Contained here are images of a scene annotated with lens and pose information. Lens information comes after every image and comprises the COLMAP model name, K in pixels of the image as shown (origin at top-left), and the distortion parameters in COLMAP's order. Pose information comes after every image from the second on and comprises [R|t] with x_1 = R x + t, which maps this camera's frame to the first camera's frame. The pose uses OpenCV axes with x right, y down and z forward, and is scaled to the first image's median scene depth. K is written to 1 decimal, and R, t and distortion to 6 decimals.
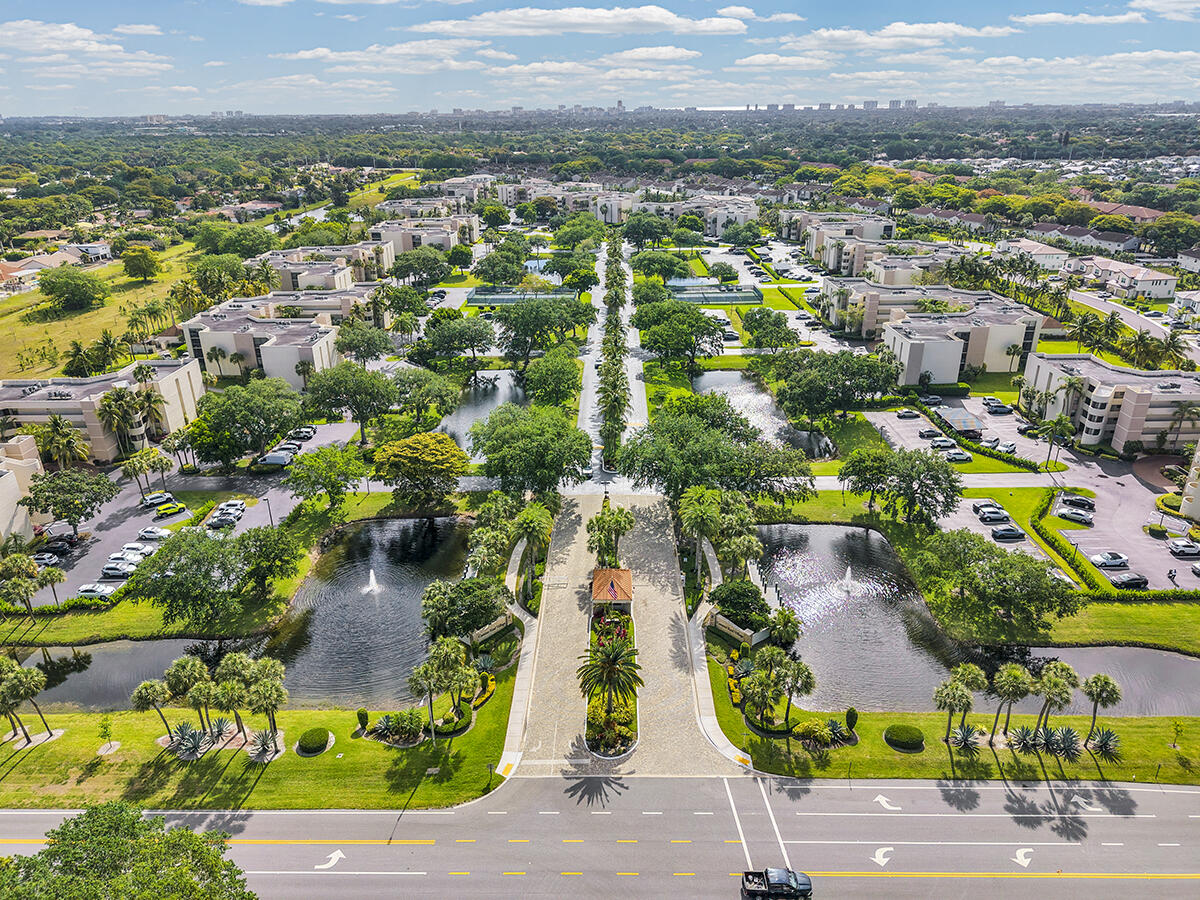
lens RADIAL K [[801.9, 0, 599.4], [0, 801.9, 449.6], [0, 0, 1]] dist [0.033694, -0.032631]
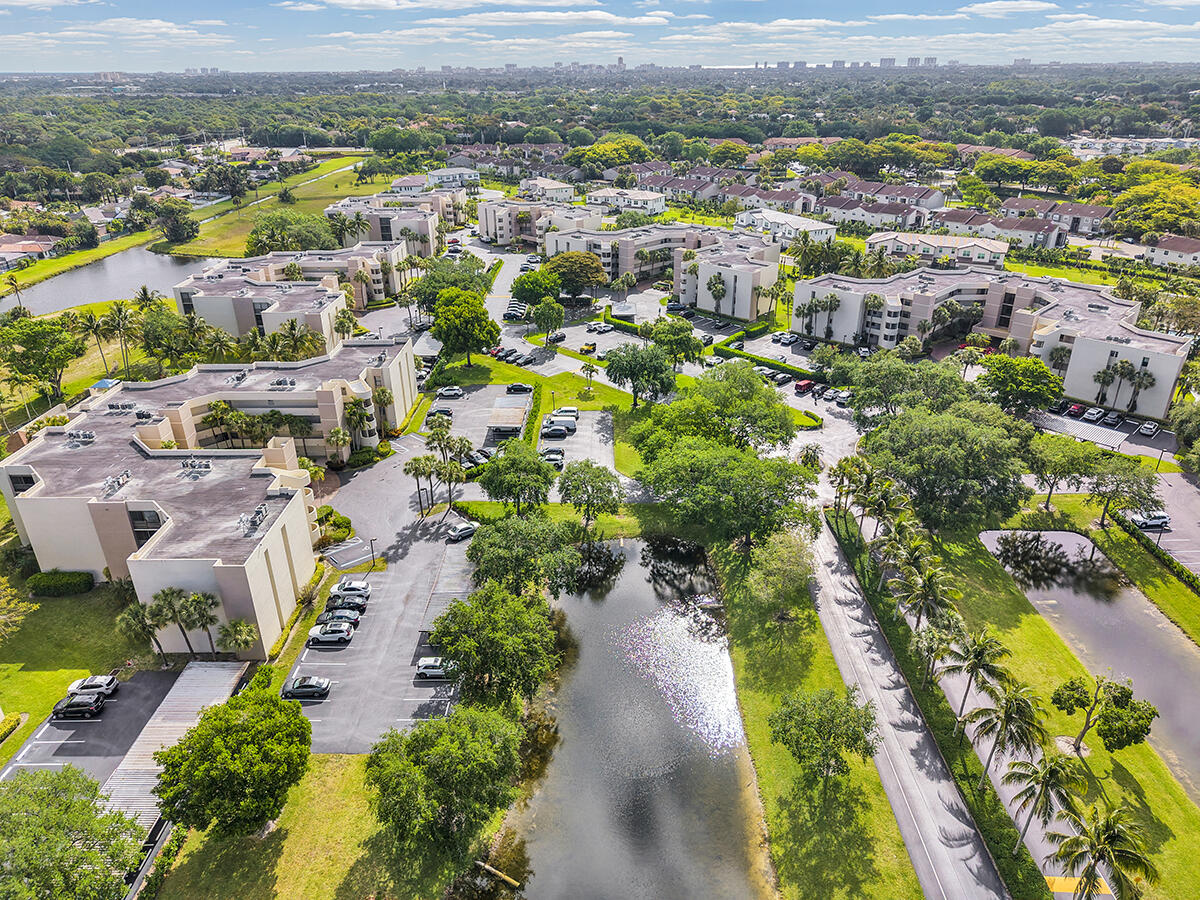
lens RADIAL K [[801.9, 0, 599.4], [0, 801.9, 449.6], [0, 0, 1]] dist [0.033694, -0.032631]
pose [[0.999983, -0.000358, 0.005901, -0.267163], [0.000105, 0.999081, 0.042862, -1.019414], [-0.005911, -0.042860, 0.999064, 2.502301]]
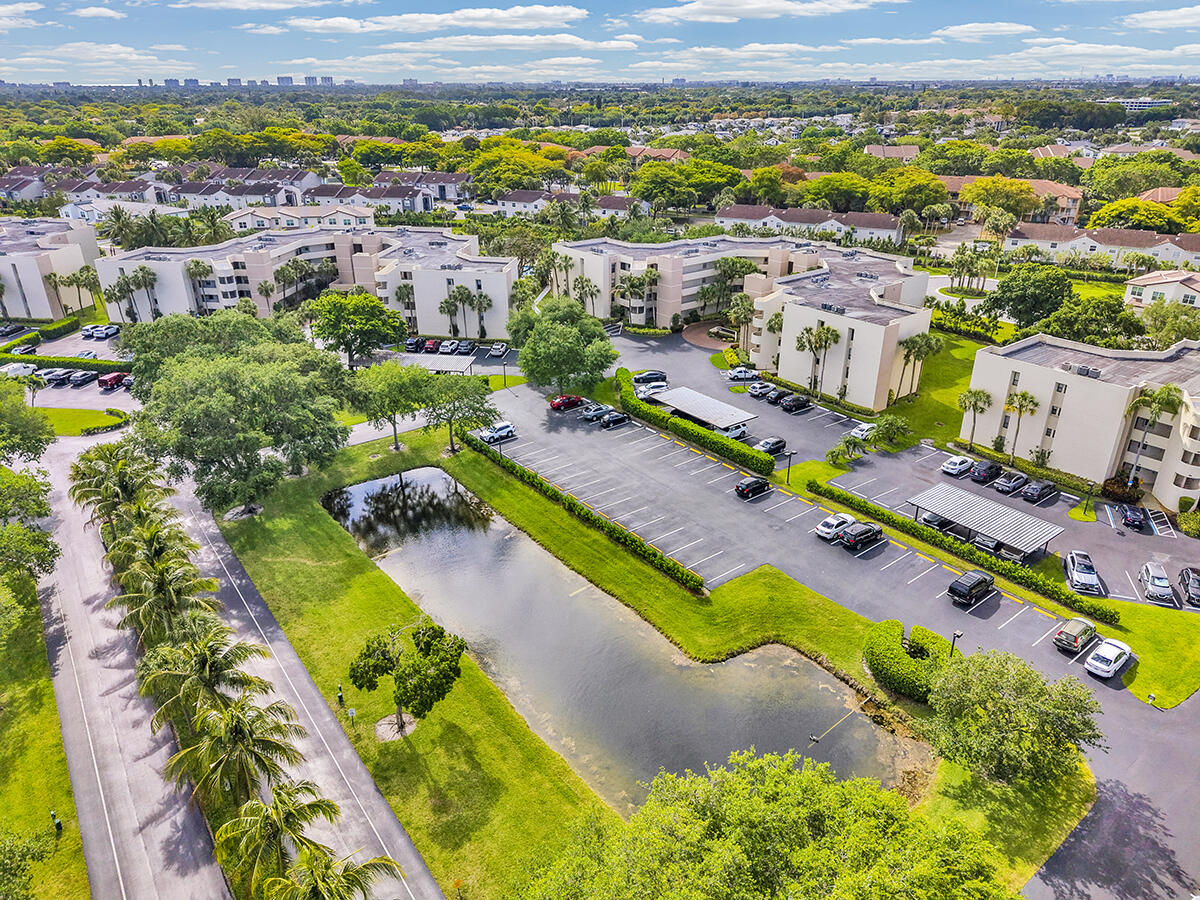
lens RADIAL K [[801.9, 0, 599.4], [0, 801.9, 449.6], [0, 0, 1]] dist [0.033694, -0.032631]
pose [[0.794475, -0.246080, 0.555207, 0.015616], [0.234677, 0.967609, 0.093054, -0.921546], [-0.560122, 0.056365, 0.826490, 2.673435]]
